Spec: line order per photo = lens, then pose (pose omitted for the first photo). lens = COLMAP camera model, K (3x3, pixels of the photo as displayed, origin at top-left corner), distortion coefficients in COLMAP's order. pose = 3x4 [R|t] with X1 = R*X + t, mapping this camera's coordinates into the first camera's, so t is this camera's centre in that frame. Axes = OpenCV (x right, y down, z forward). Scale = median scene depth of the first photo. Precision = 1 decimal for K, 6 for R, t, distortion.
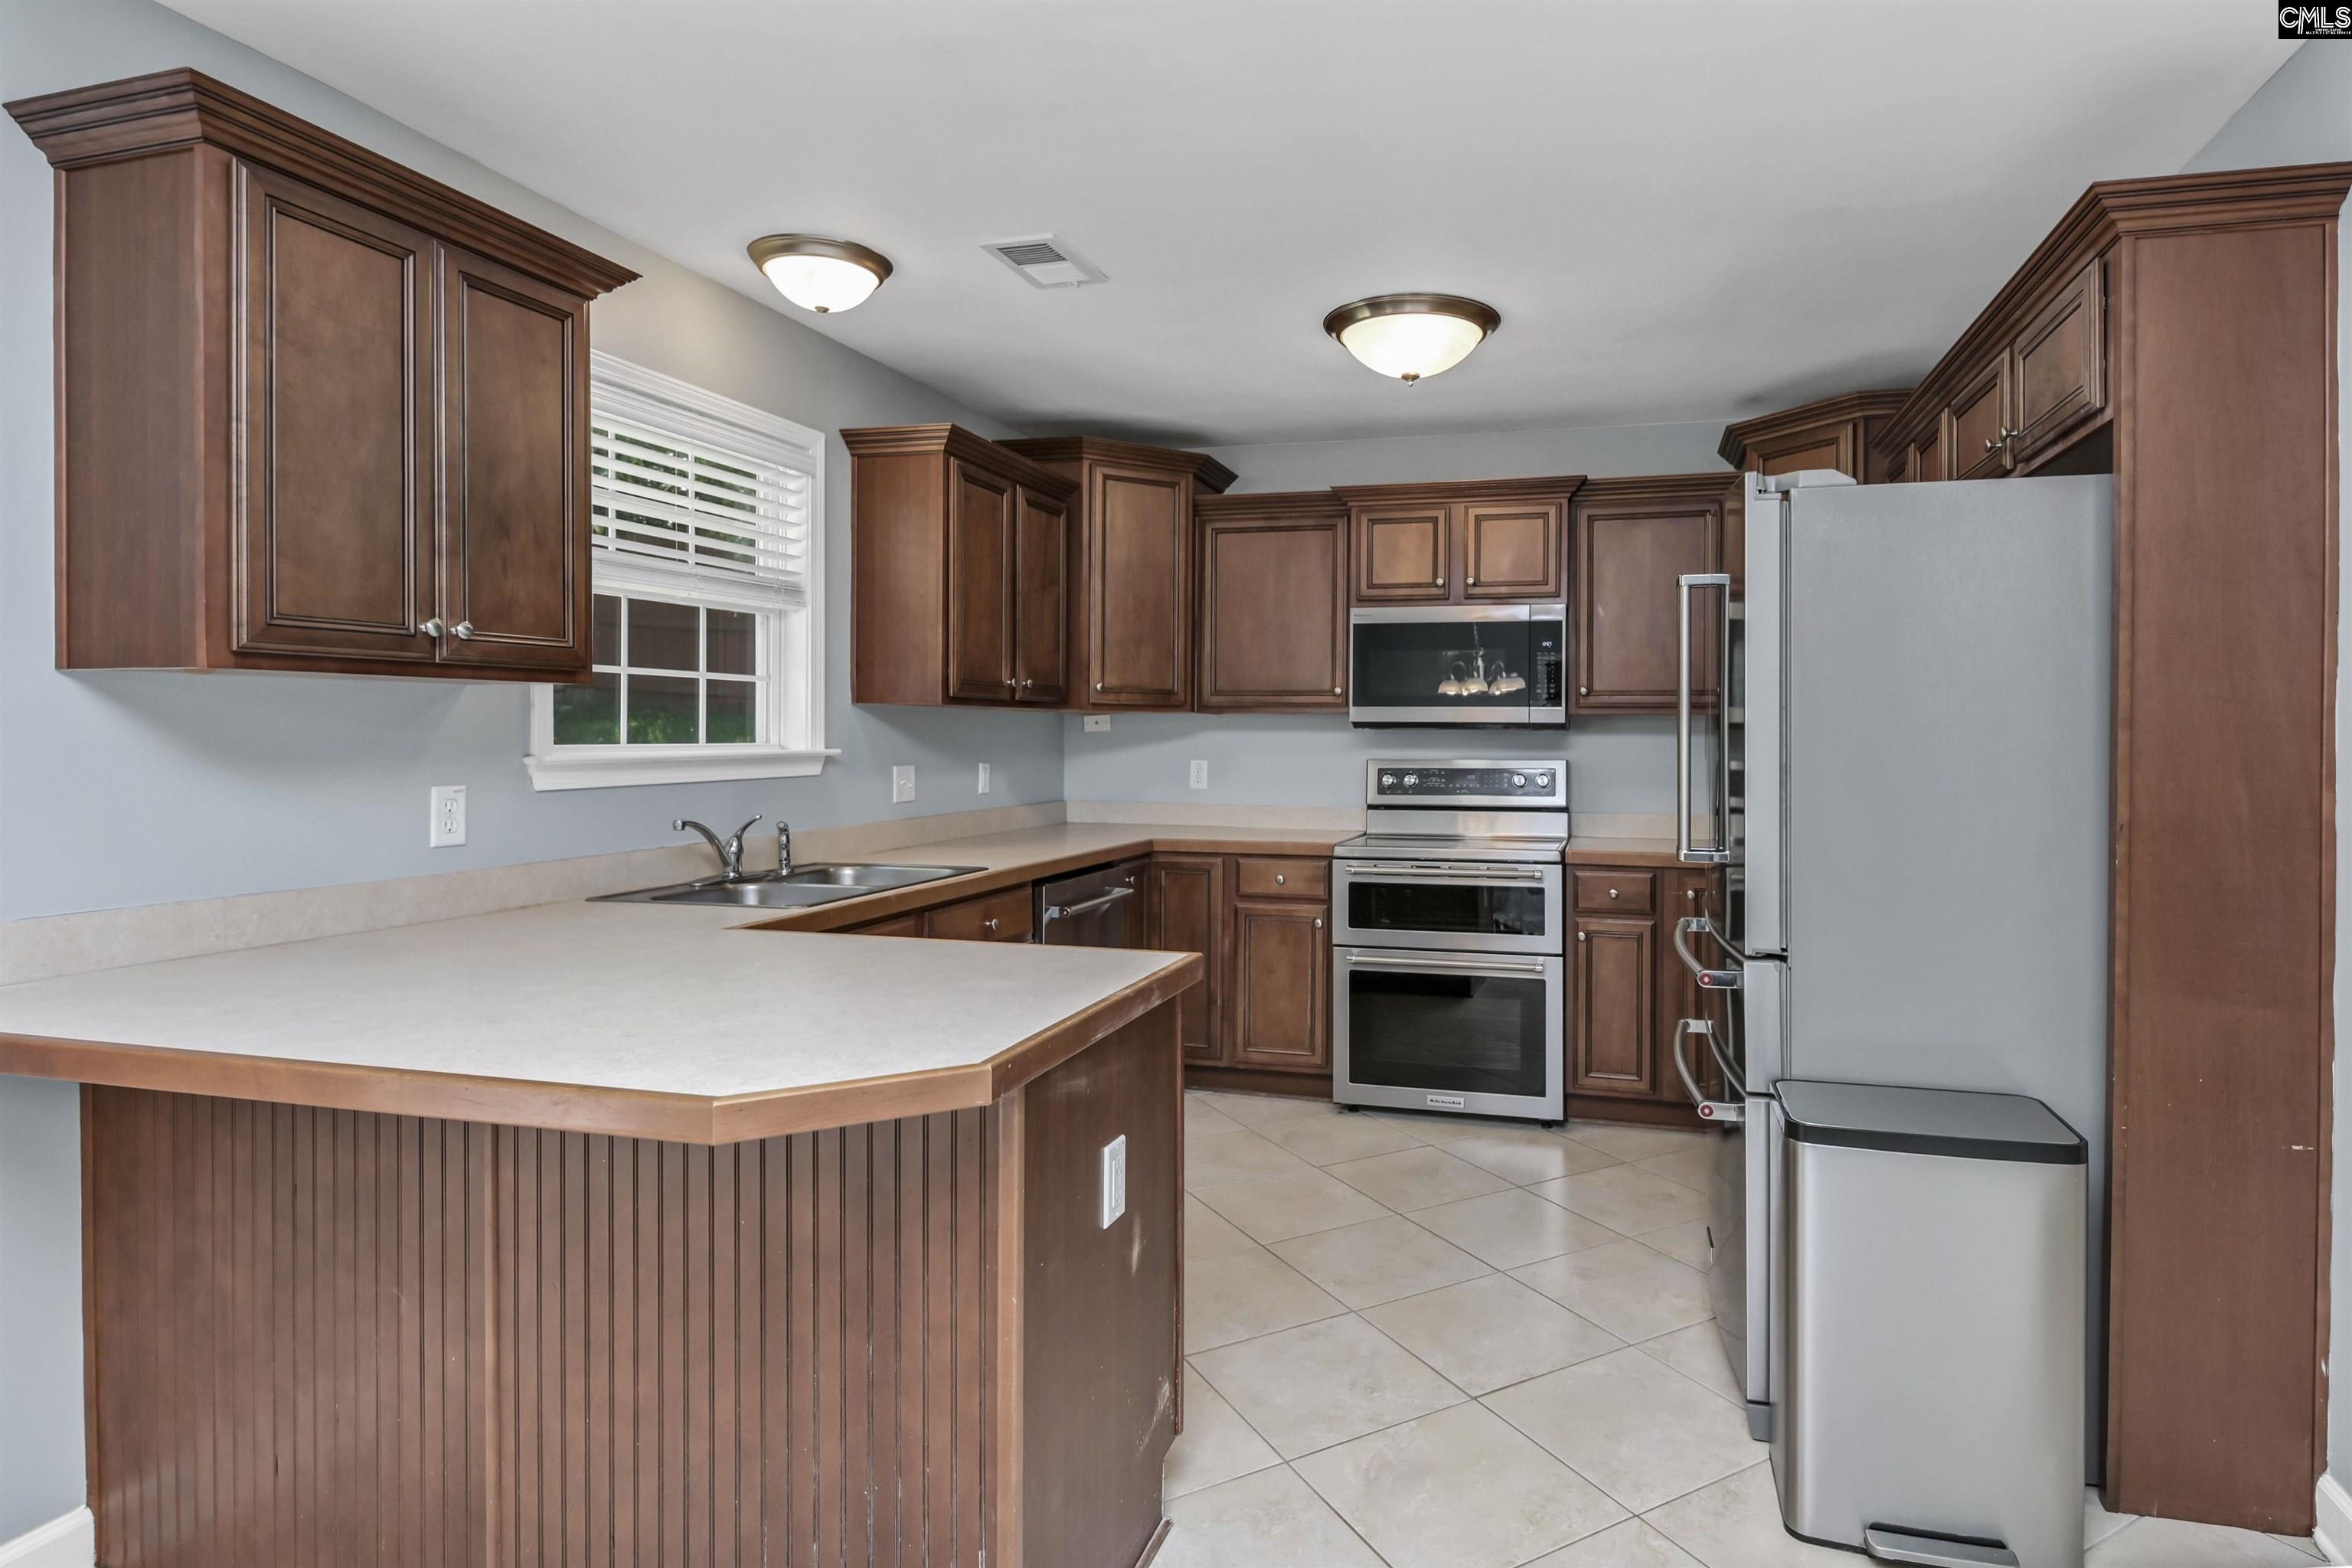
lens RADIAL K [[1542.8, 0, 1170.4], [0, 1542.8, 738.2], [0, 0, 1]] dist [0.001698, 0.001287]
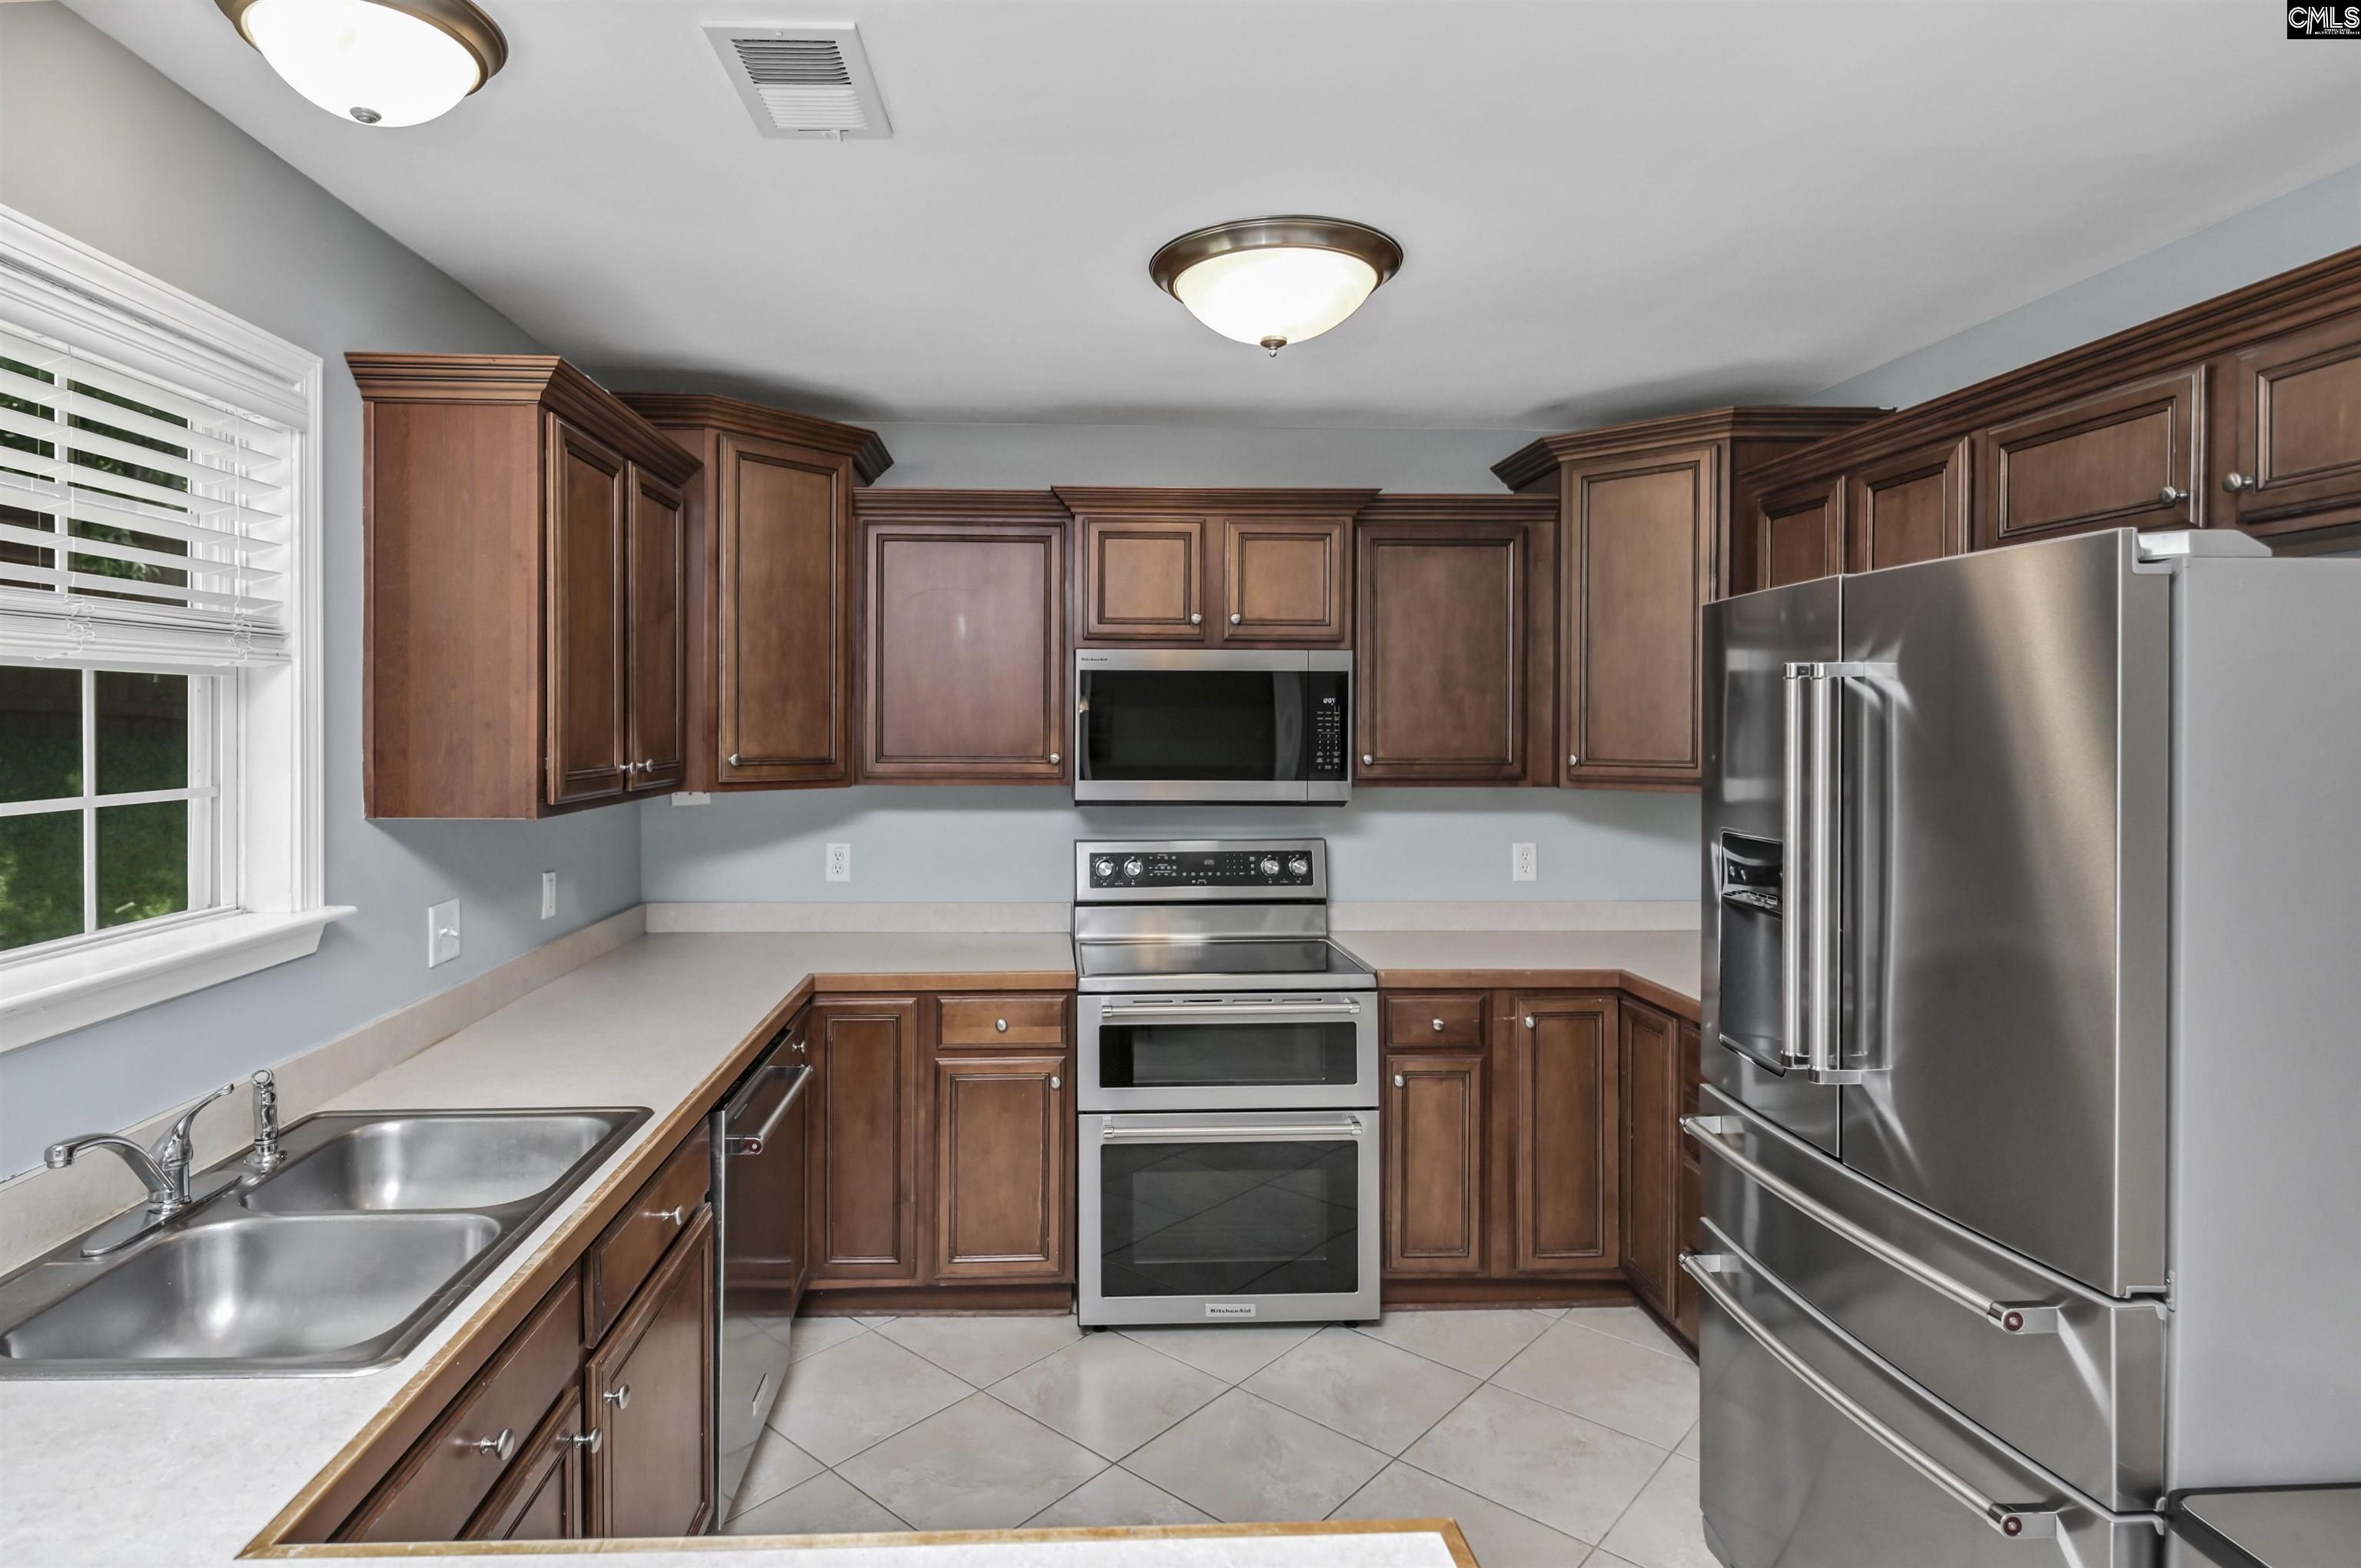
lens RADIAL K [[1548.8, 0, 1174.9], [0, 1548.8, 738.1], [0, 0, 1]] dist [0.001698, 0.001287]
pose [[0.934912, -0.006600, 0.354818, -0.115827], [0.003229, 0.999944, 0.010092, -0.053096], [-0.354864, -0.008289, 0.934881, 0.304347]]
